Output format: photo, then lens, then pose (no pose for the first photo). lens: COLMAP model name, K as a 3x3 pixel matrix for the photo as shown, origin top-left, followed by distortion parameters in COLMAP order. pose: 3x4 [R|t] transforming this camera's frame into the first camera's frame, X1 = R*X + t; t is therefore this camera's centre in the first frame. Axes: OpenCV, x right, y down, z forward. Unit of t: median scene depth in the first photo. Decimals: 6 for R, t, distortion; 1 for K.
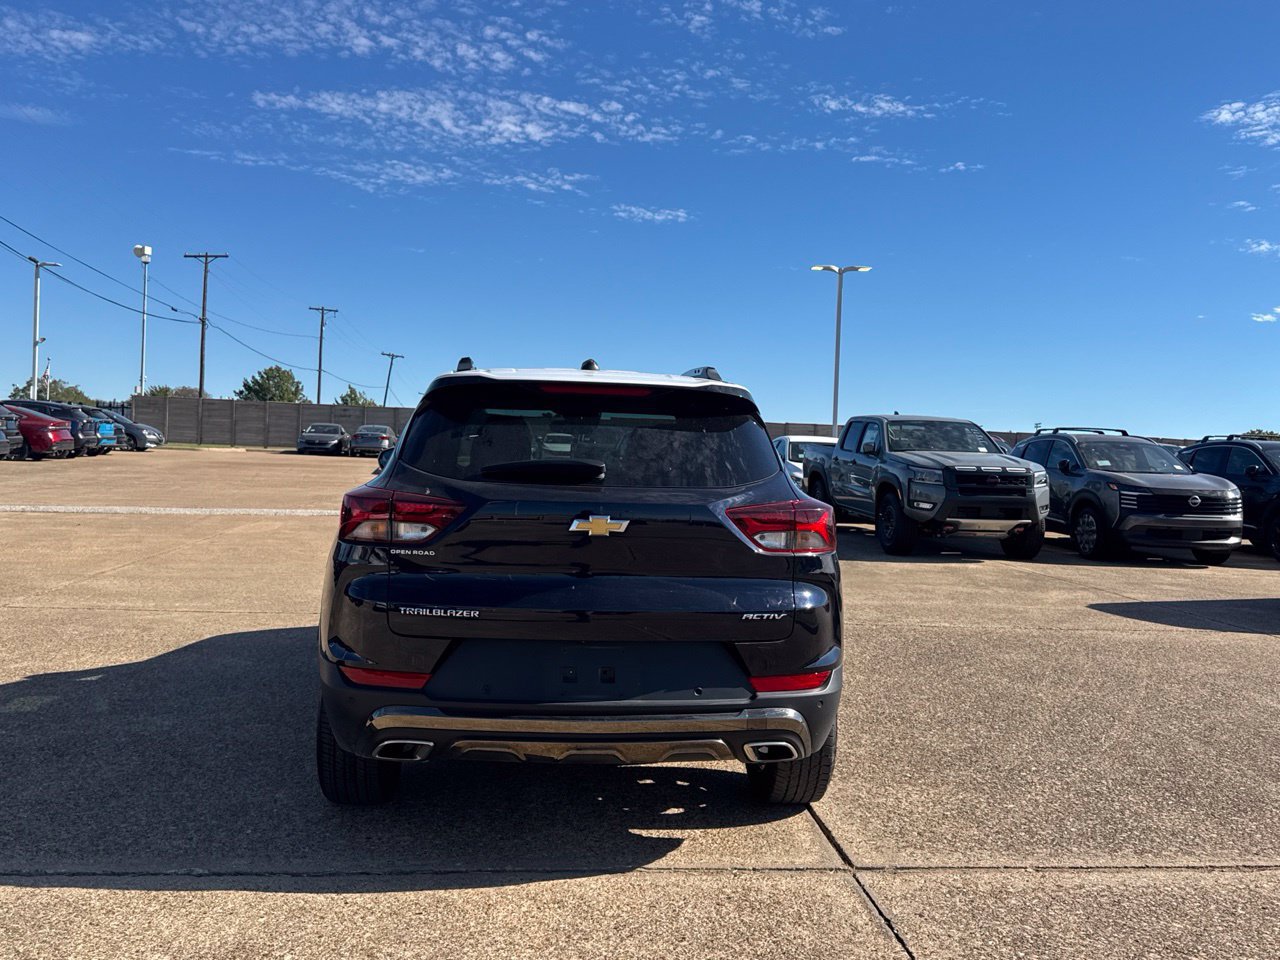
lens RADIAL K [[1096.2, 0, 635.5], [0, 1096.2, 496.9], [0, 0, 1]] dist [0.113107, -0.187757]
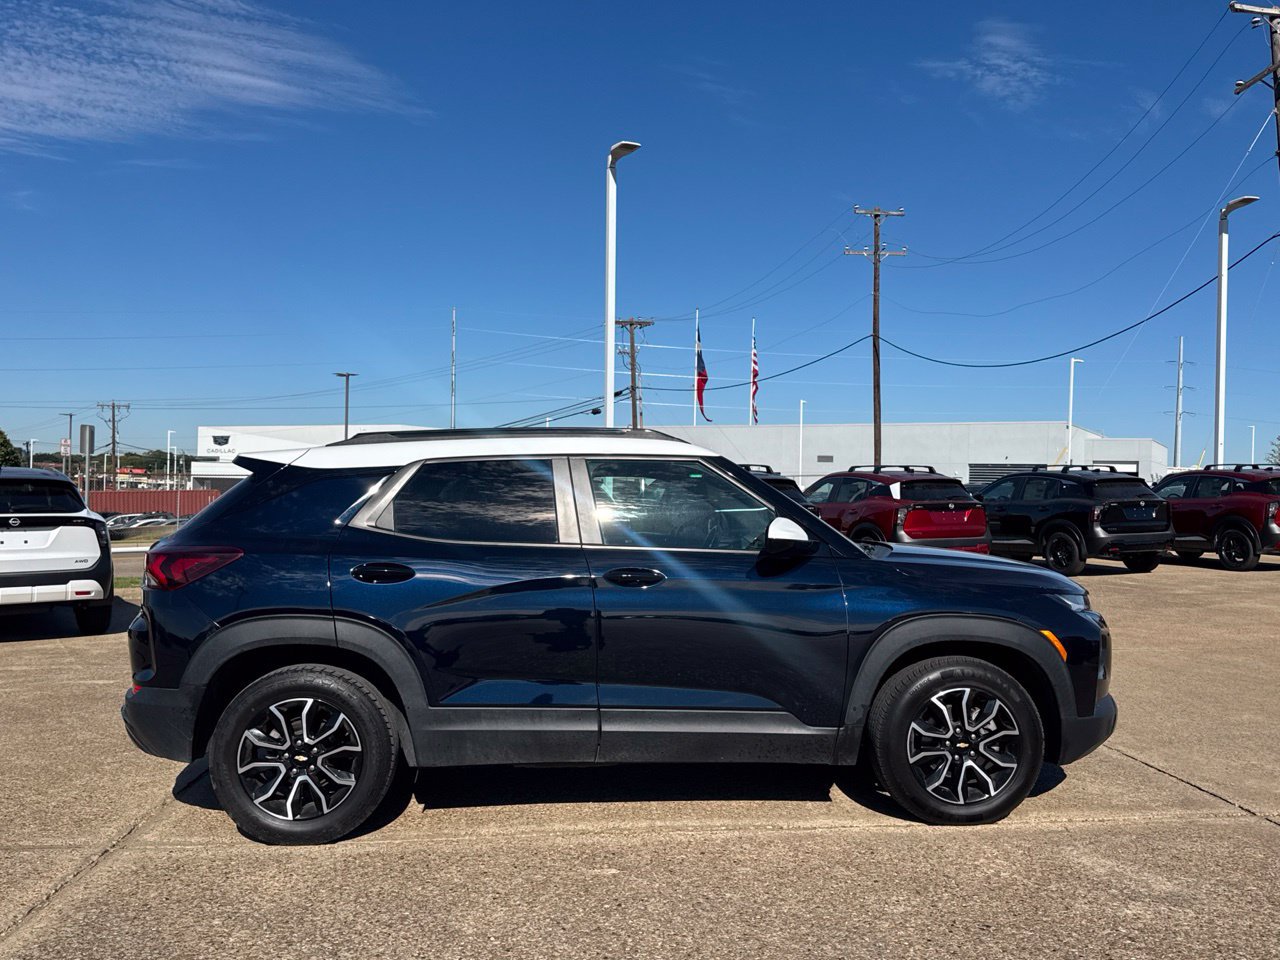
lens RADIAL K [[1093.6, 0, 628.1], [0, 1093.6, 505.1], [0, 0, 1]] dist [0.120885, -0.235279]
pose [[-0.023593, -0.027026, -0.999356, 1.299389], [-0.048083, 0.998508, -0.025868, -0.034710], [0.998565, 0.047442, -0.024858, 1.446842]]
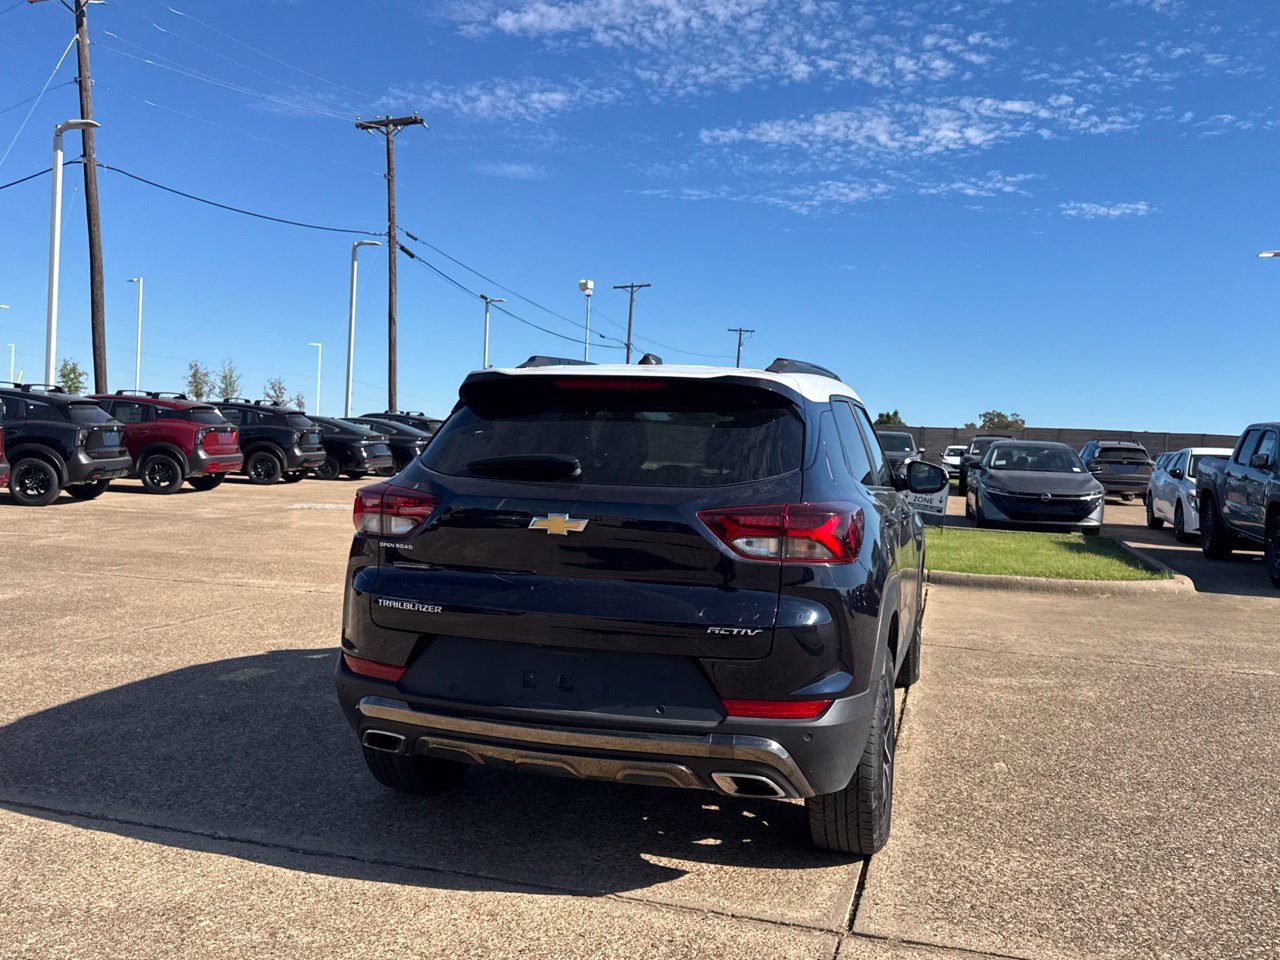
lens RADIAL K [[1096.2, 0, 635.5], [0, 1096.2, 496.9], [0, 0, 1]] dist [0.113107, -0.187757]
pose [[0.928360, 0.017076, -0.371291, 0.328239], [-0.022484, 0.999695, -0.010242, 0.009462], [0.371002, 0.017856, 0.928460, 0.123881]]
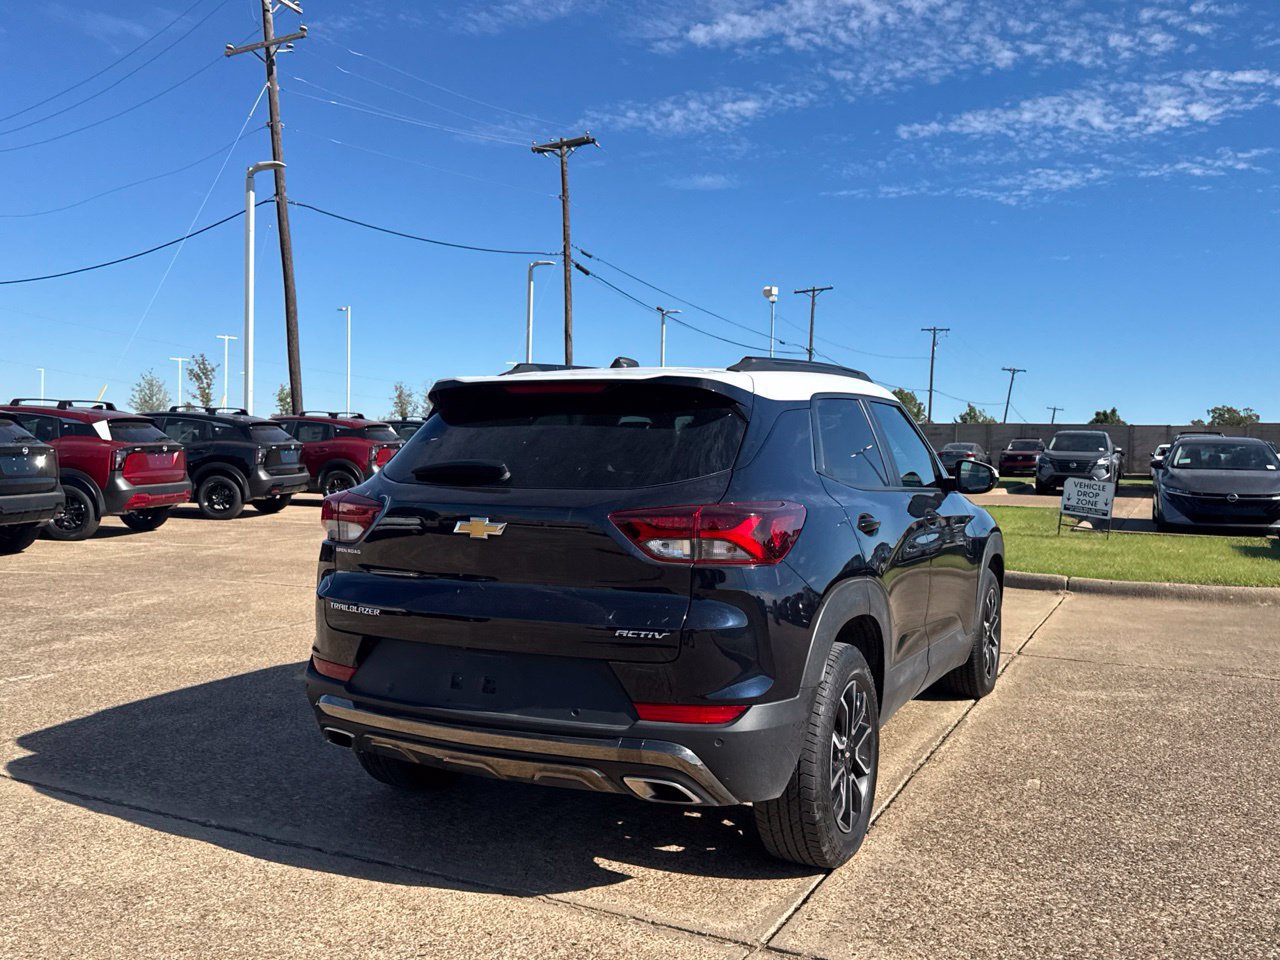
lens RADIAL K [[1095.5, 0, 631.8], [0, 1095.5, 502.3], [0, 0, 1]] dist [0.117817, -0.212333]
pose [[0.846571, 0.002921, -0.532267, 0.510273], [-0.010267, 0.999889, -0.010842, 0.011595], [0.532176, 0.014643, 0.846507, 0.220972]]
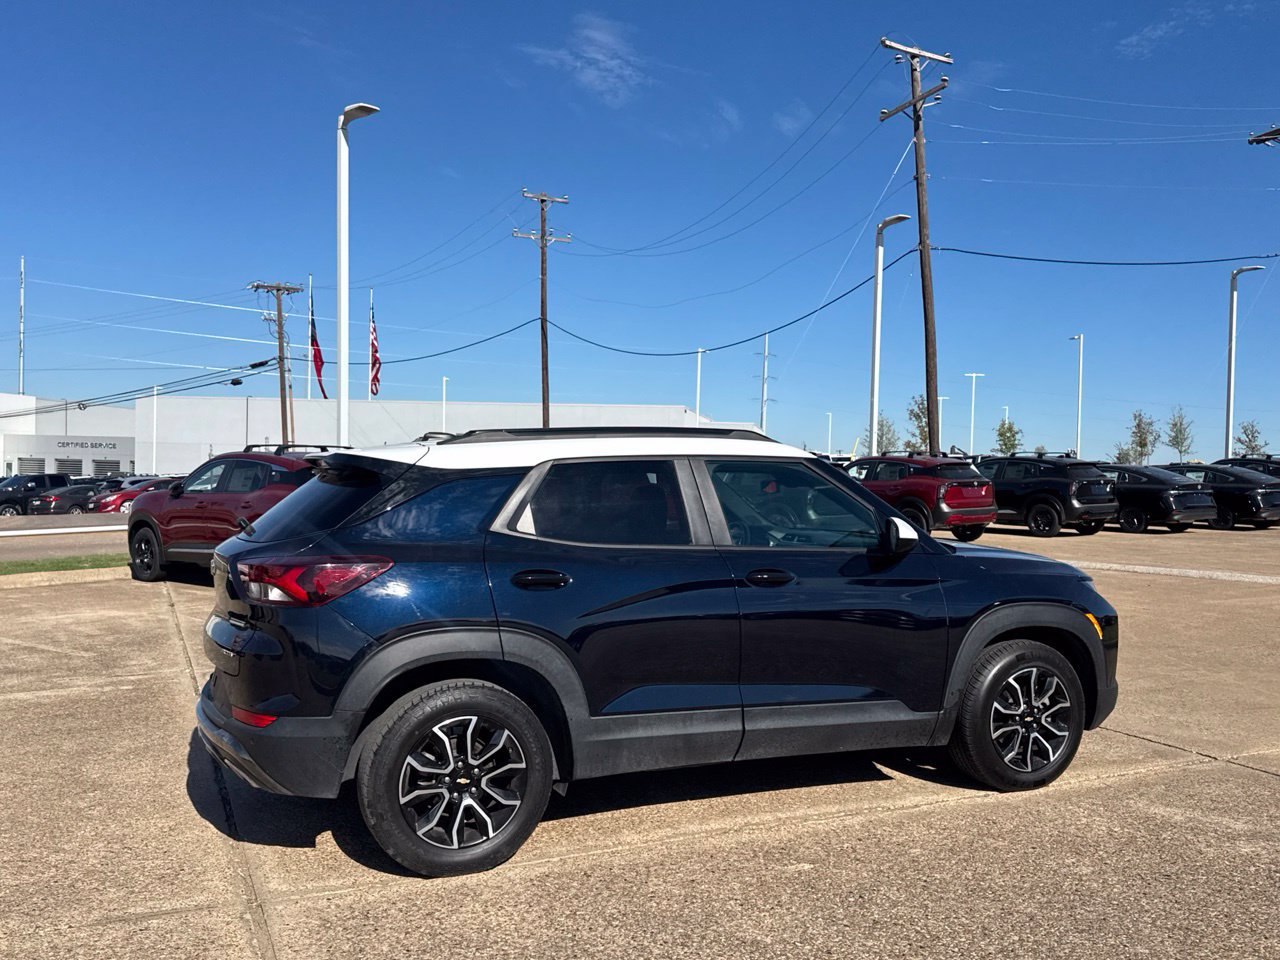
lens RADIAL K [[1093.6, 0, 628.1], [0, 1093.6, 505.1], [0, 0, 1]] dist [0.120885, -0.235279]
pose [[0.314976, -0.005920, -0.949081, 1.215539], [-0.040091, 0.999005, -0.019537, -0.037644], [0.948253, 0.044203, 0.314425, 0.905726]]
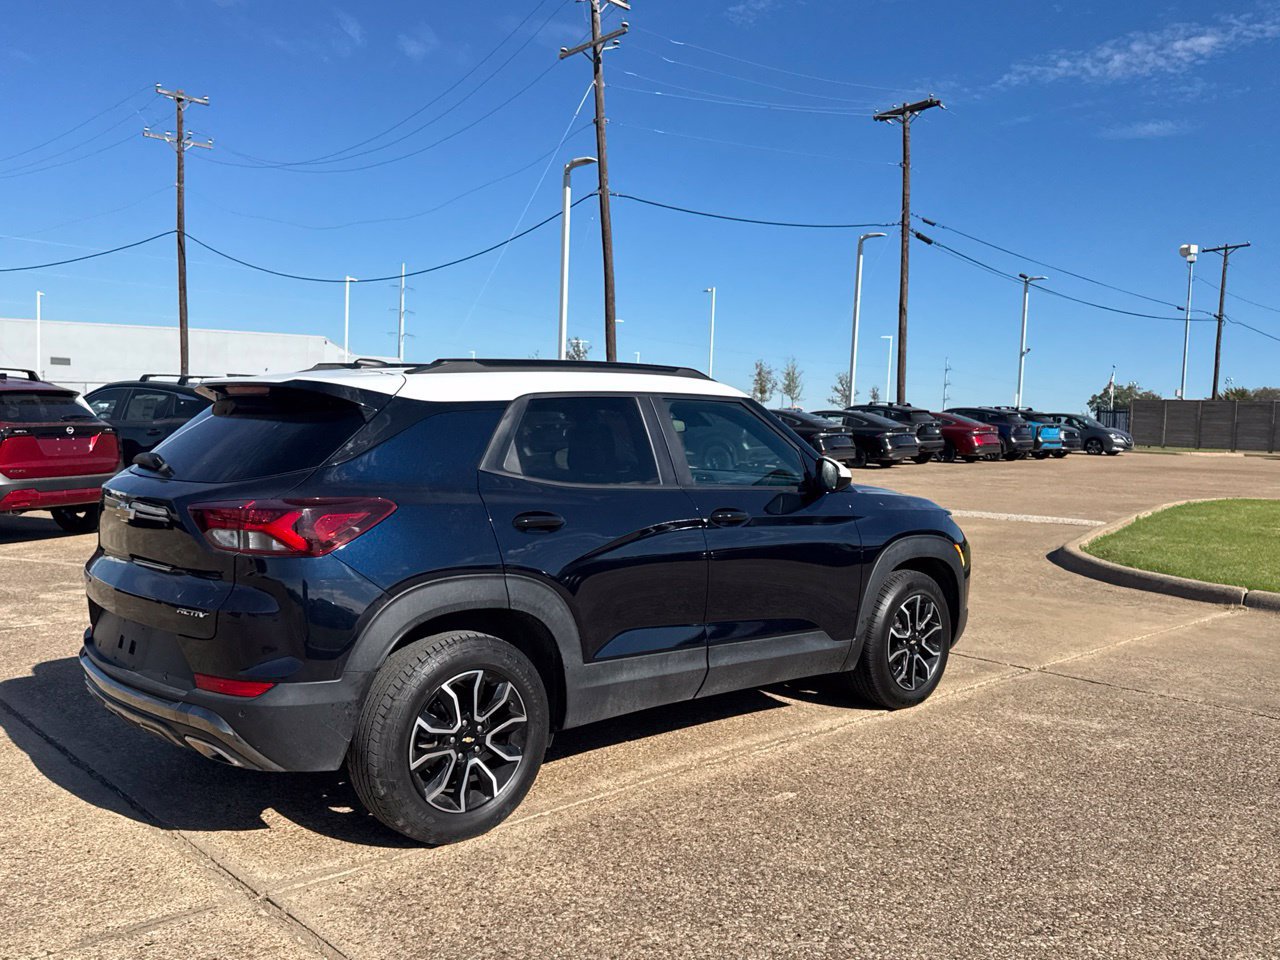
lens RADIAL K [[1093.6, 0, 628.1], [0, 1093.6, 505.1], [0, 0, 1]] dist [0.120885, -0.235279]
pose [[0.606325, 0.043829, -0.794008, 1.015274], [-0.041151, 0.998872, 0.023713, -0.024777], [0.794152, 0.018296, 0.607444, 0.618953]]
